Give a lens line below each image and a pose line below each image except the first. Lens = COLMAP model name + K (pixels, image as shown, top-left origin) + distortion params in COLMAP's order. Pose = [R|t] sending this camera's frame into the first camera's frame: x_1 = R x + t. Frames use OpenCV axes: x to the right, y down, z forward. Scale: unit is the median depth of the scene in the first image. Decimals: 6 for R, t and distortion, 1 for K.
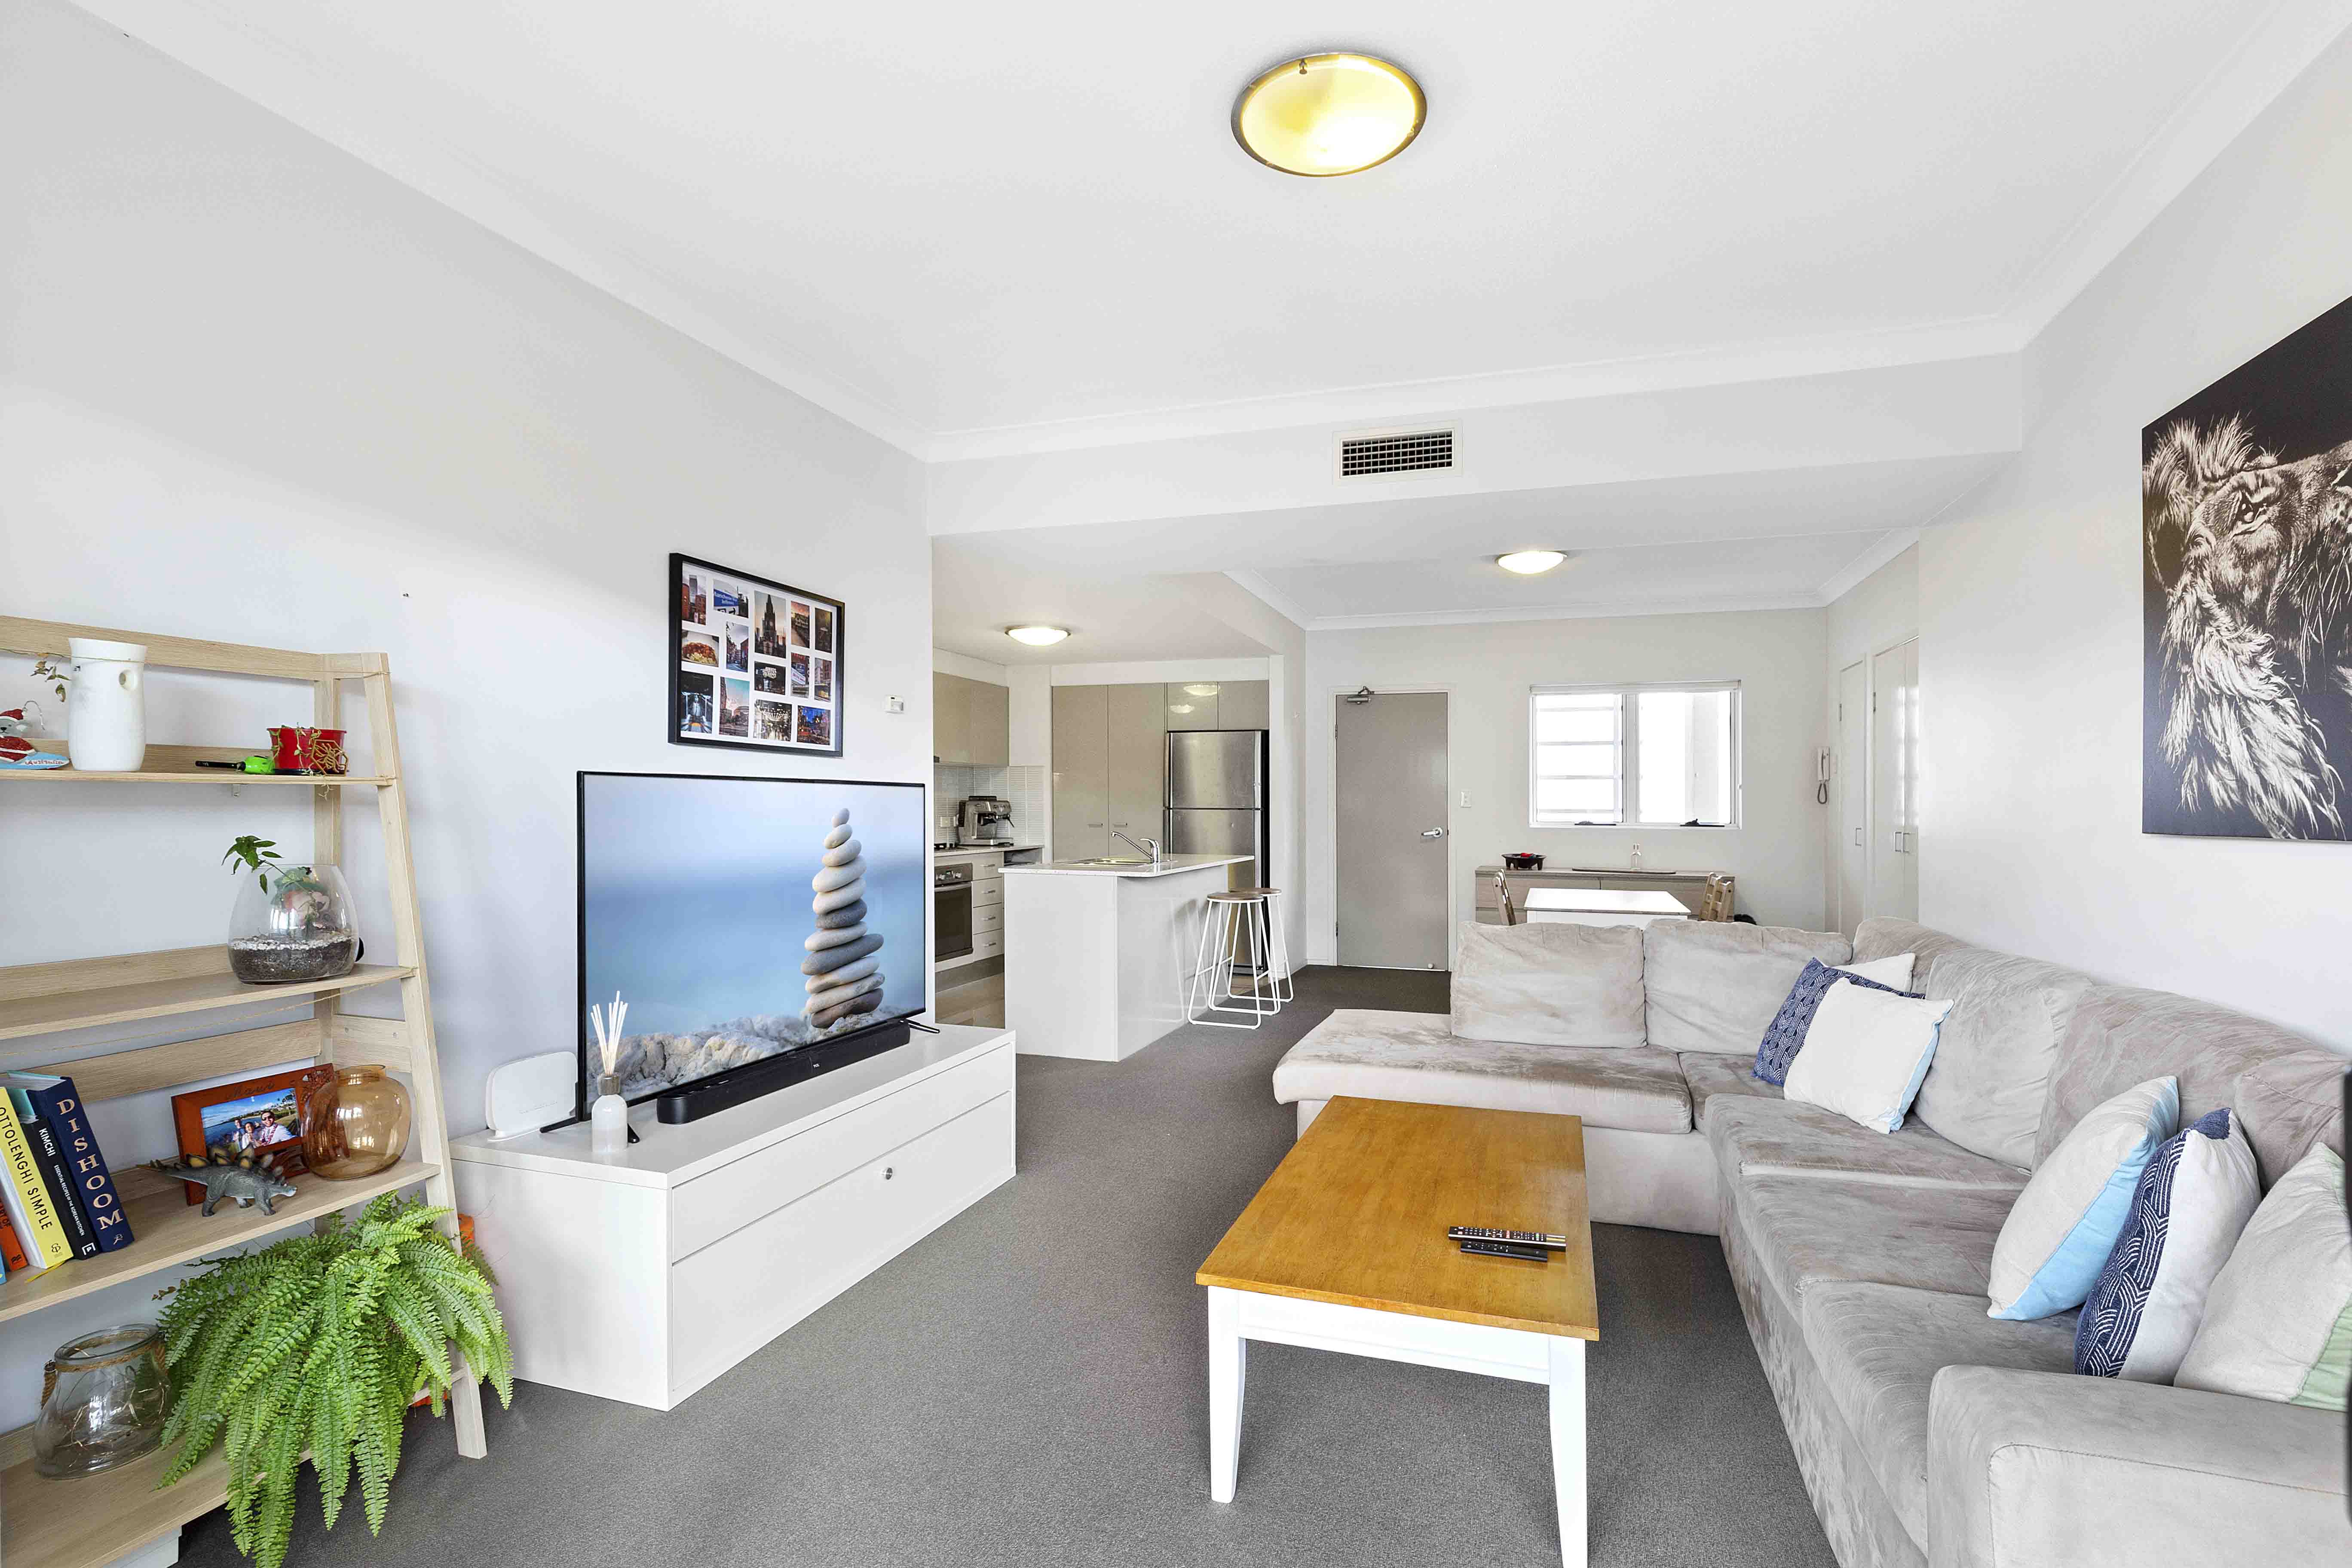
lens RADIAL K [[1112.4, 0, 1180.8], [0, 1112.4, 801.2], [0, 0, 1]] dist [-0.001788, -0.003162]
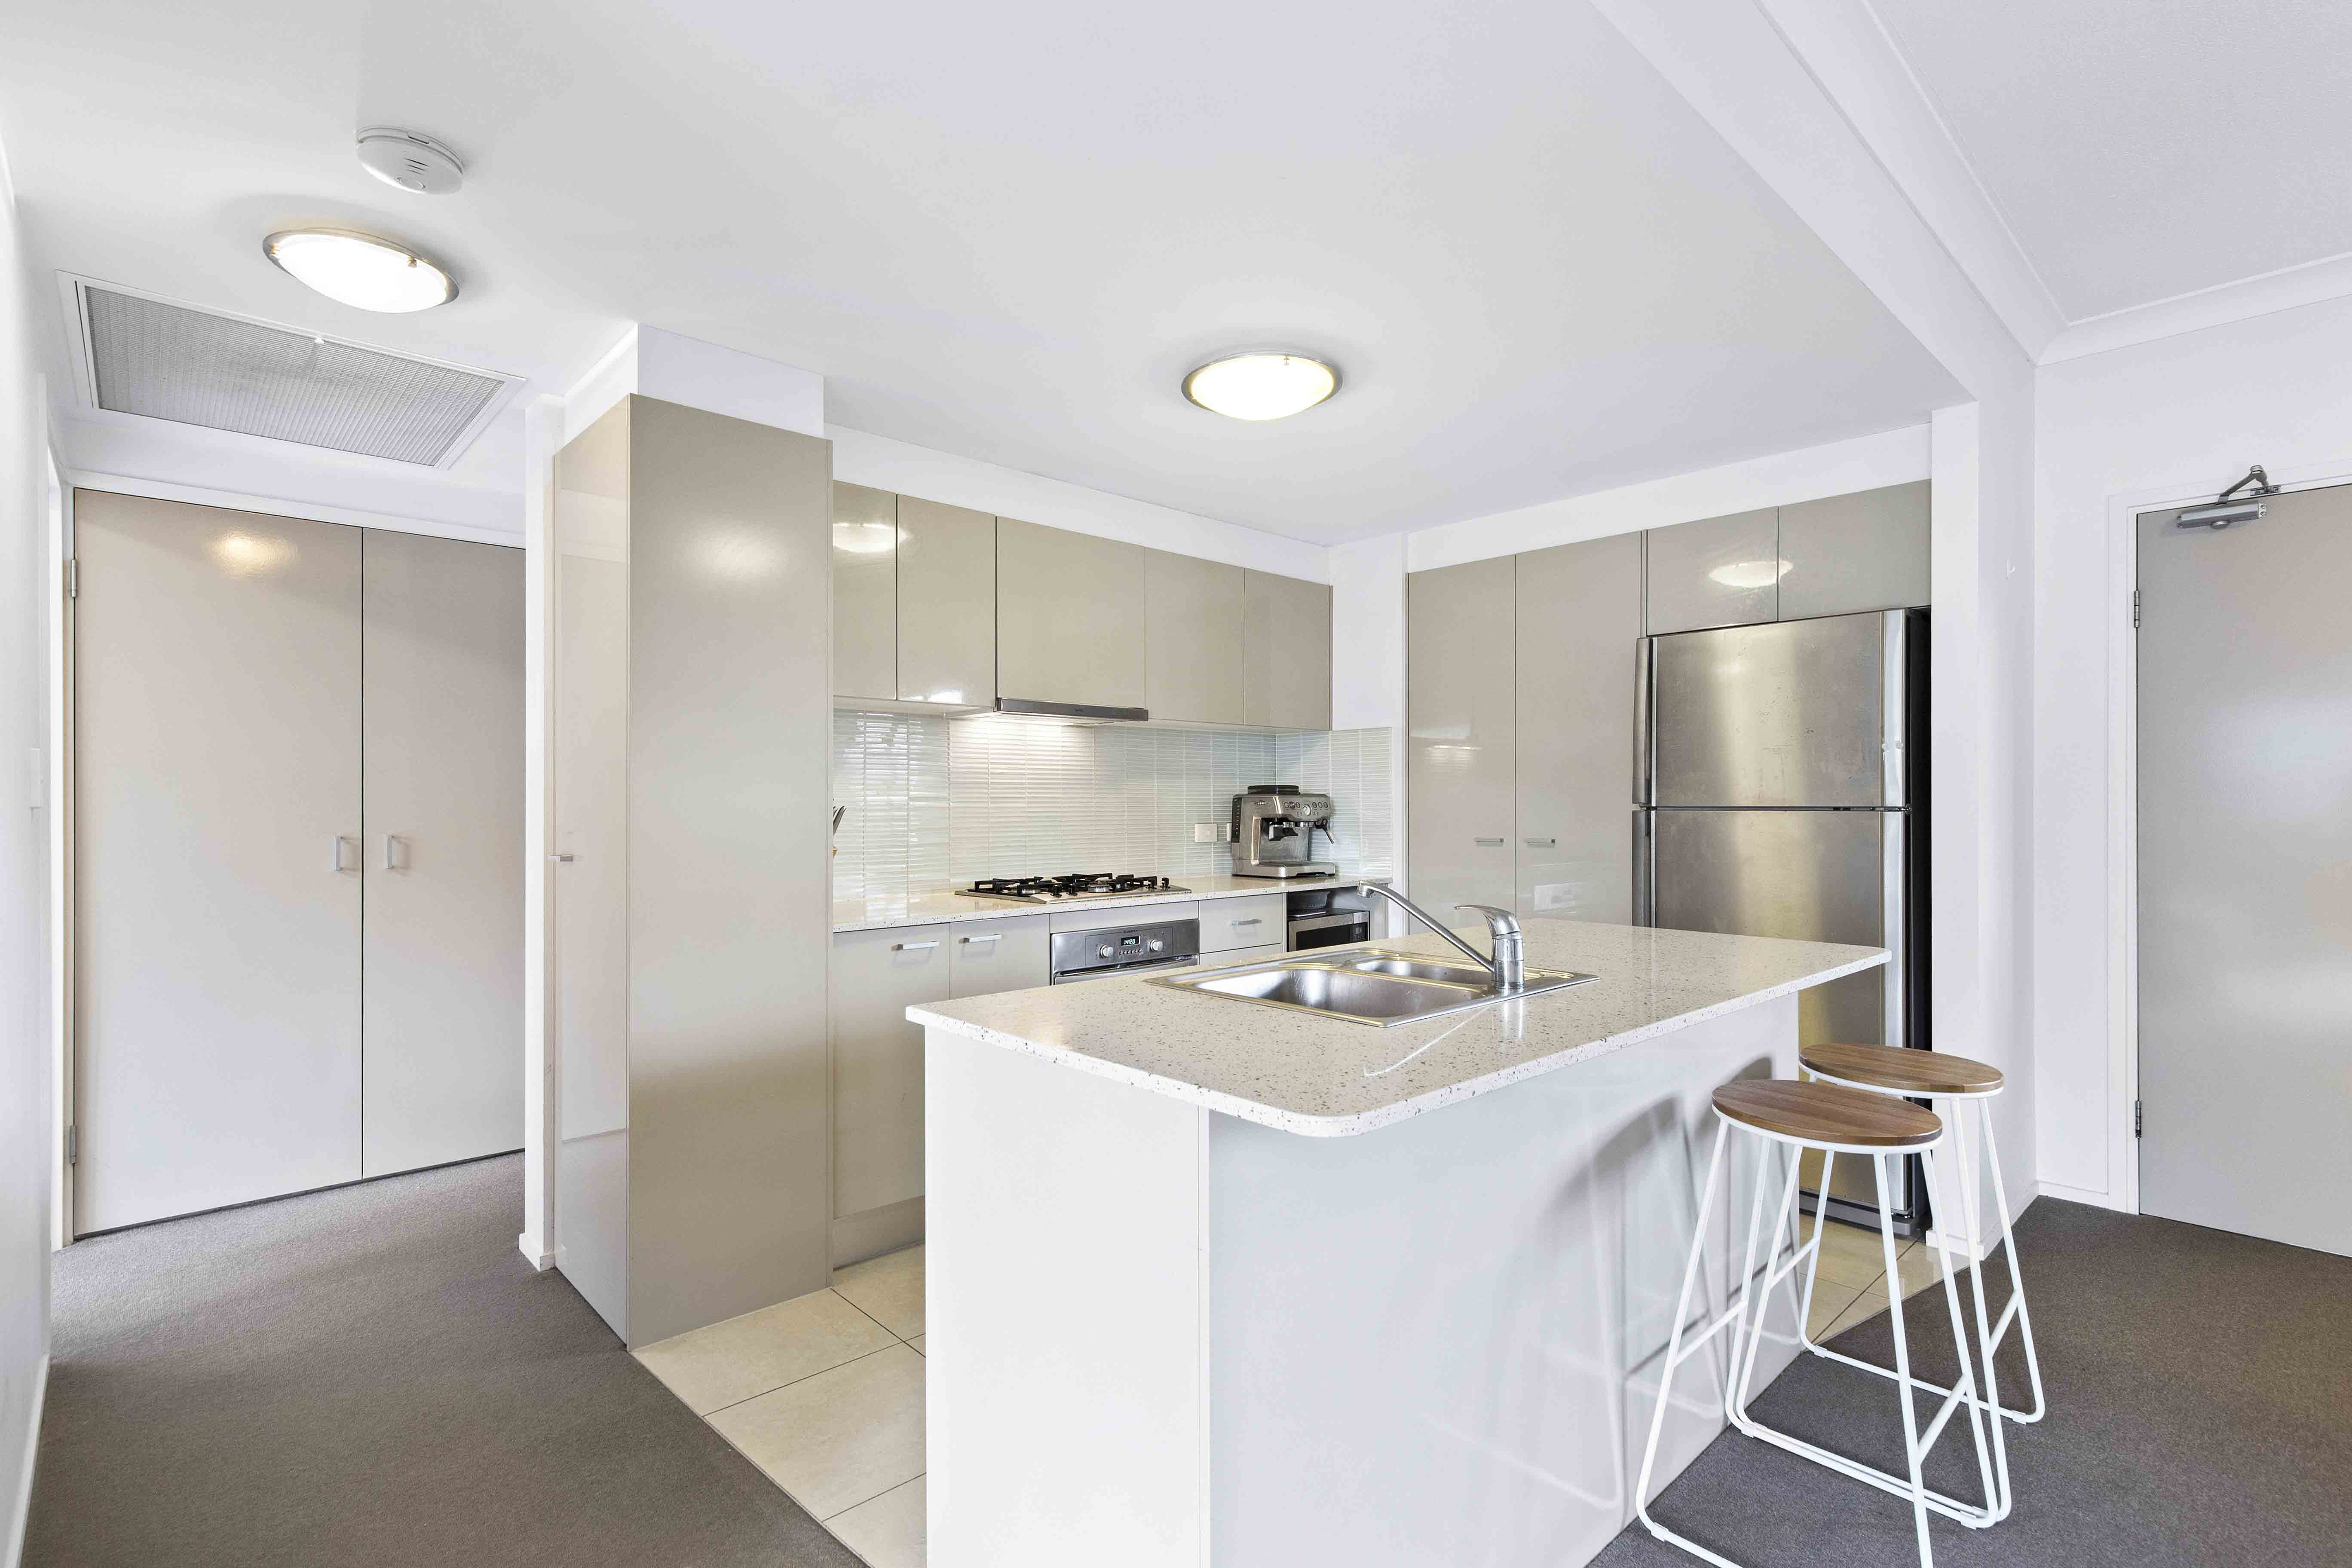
lens RADIAL K [[1112.4, 0, 1123.1], [0, 1112.4, 803.2], [0, 0, 1]] dist [-0.001788, -0.003162]
pose [[0.862072, -0.003376, -0.506775, 0.031596], [0.013368, 0.999781, 0.016080, -0.005804], [0.506610, -0.020637, 0.861928, 0.504505]]
